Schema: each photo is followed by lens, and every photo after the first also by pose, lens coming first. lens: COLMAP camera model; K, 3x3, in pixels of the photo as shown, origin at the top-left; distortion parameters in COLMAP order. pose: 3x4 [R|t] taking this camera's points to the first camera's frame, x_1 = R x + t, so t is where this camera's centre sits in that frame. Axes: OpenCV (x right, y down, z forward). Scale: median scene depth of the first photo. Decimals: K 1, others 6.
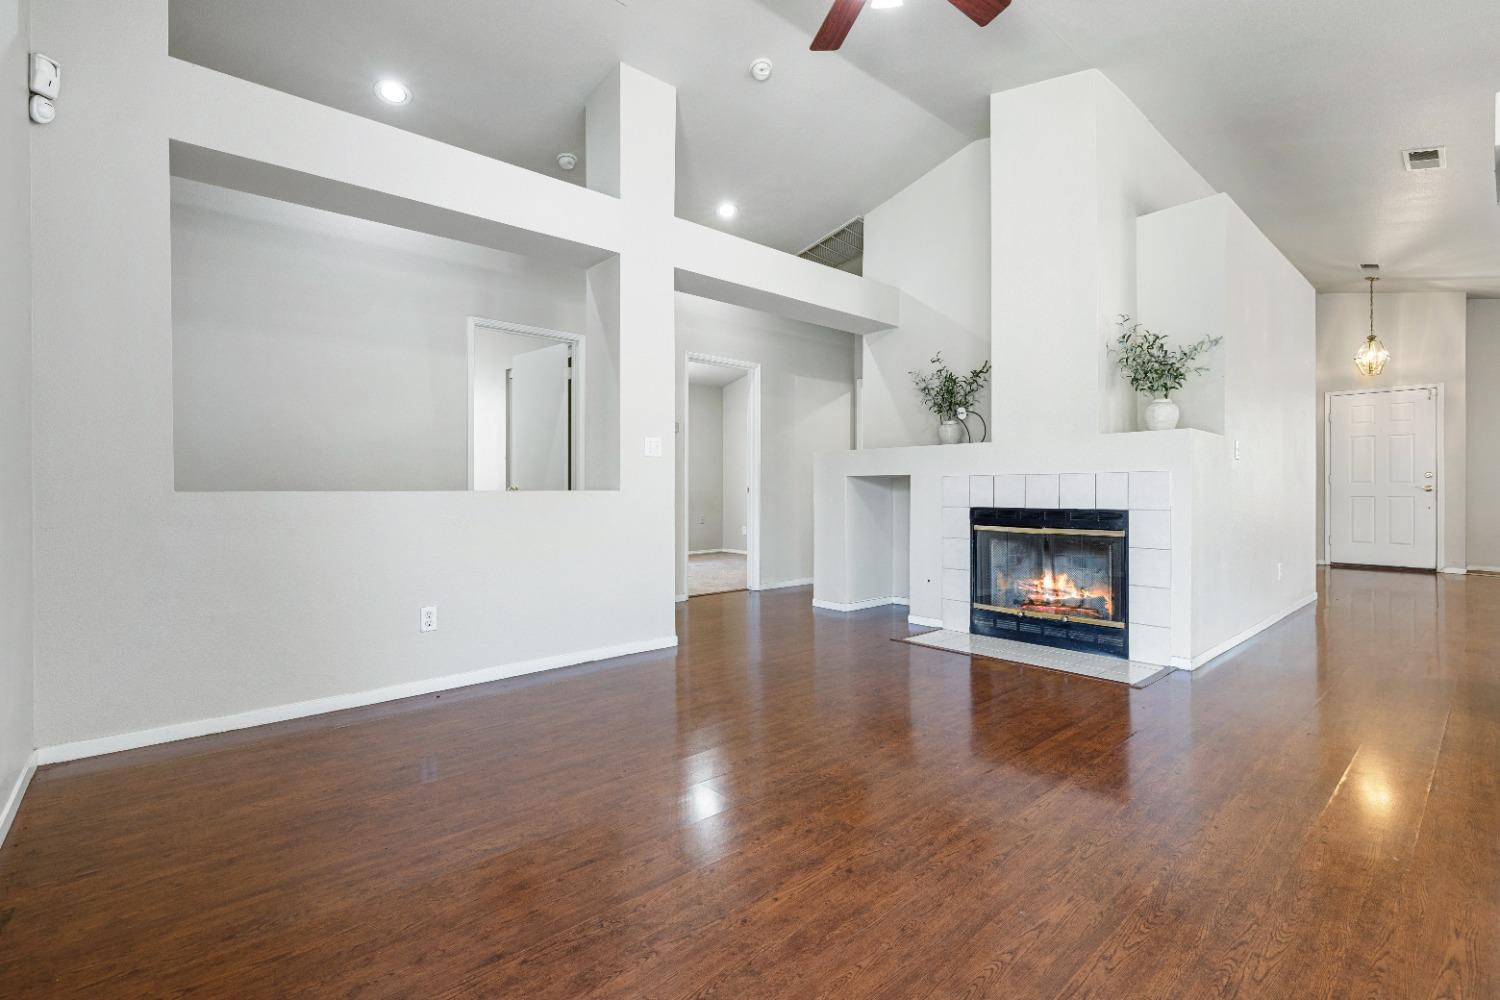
lens RADIAL K [[675.2, 0, 750.5], [0, 675.2, 491.8], [0, 0, 1]] dist [-0.000759, -0.000102]
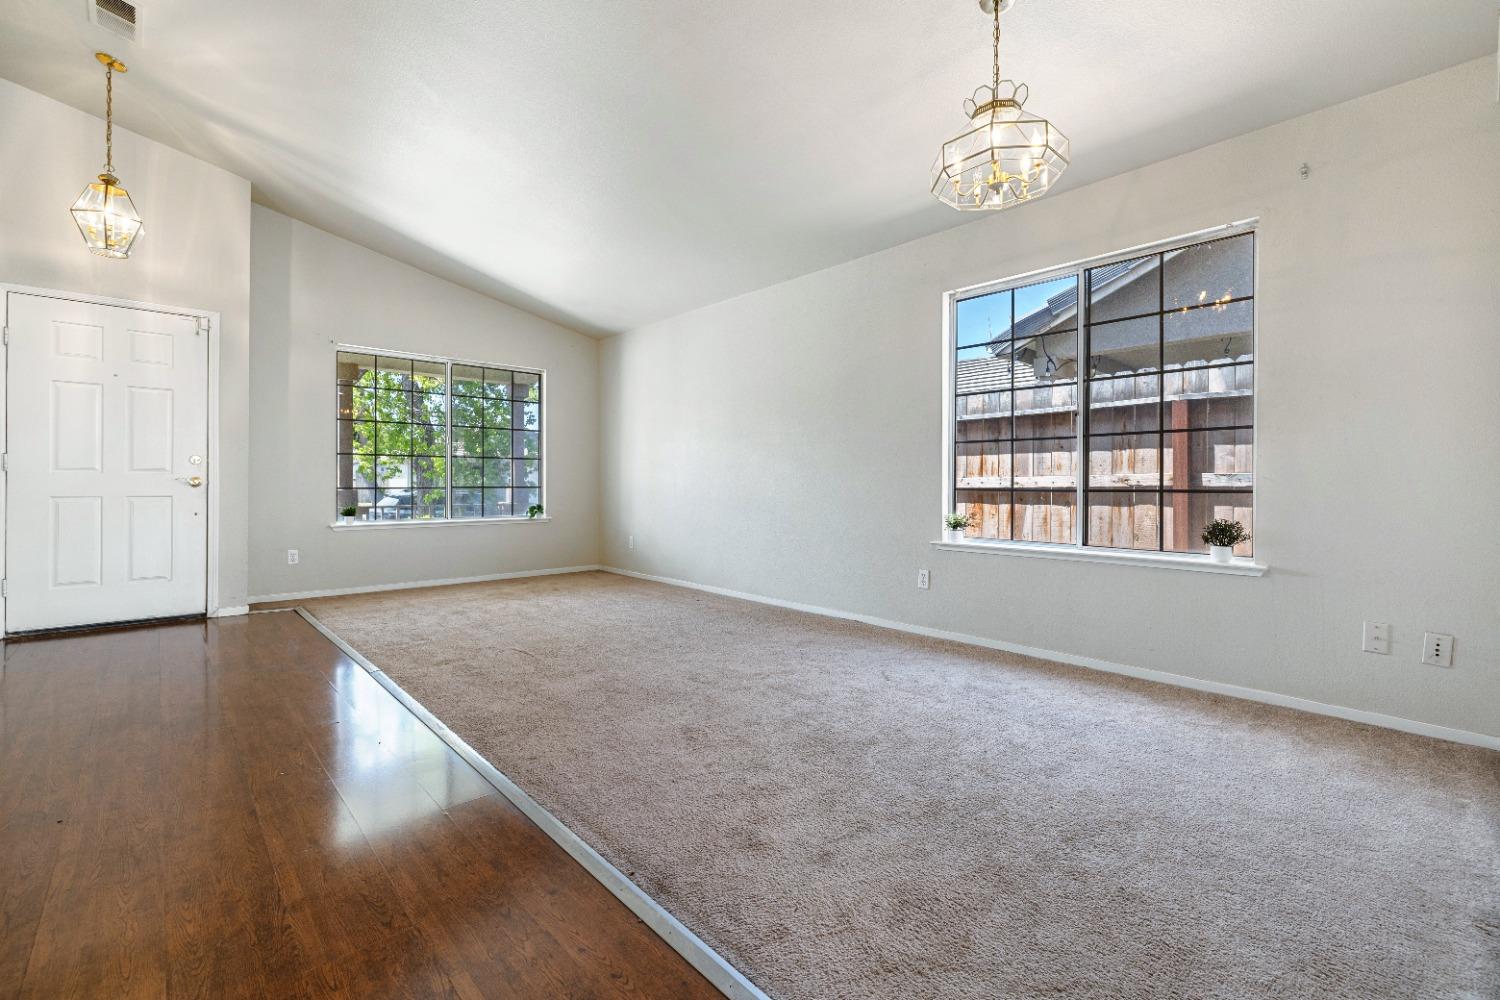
lens RADIAL K [[645.3, 0, 750.5], [0, 645.3, 488.3], [0, 0, 1]] dist [-0.000331, 0.000014]
pose [[-0.014321, 0.003710, 0.999891, 0.421768], [-0.003739, 0.999986, -0.003764, 0.001510], [-0.999890, -0.003792, -0.014307, 0.513185]]
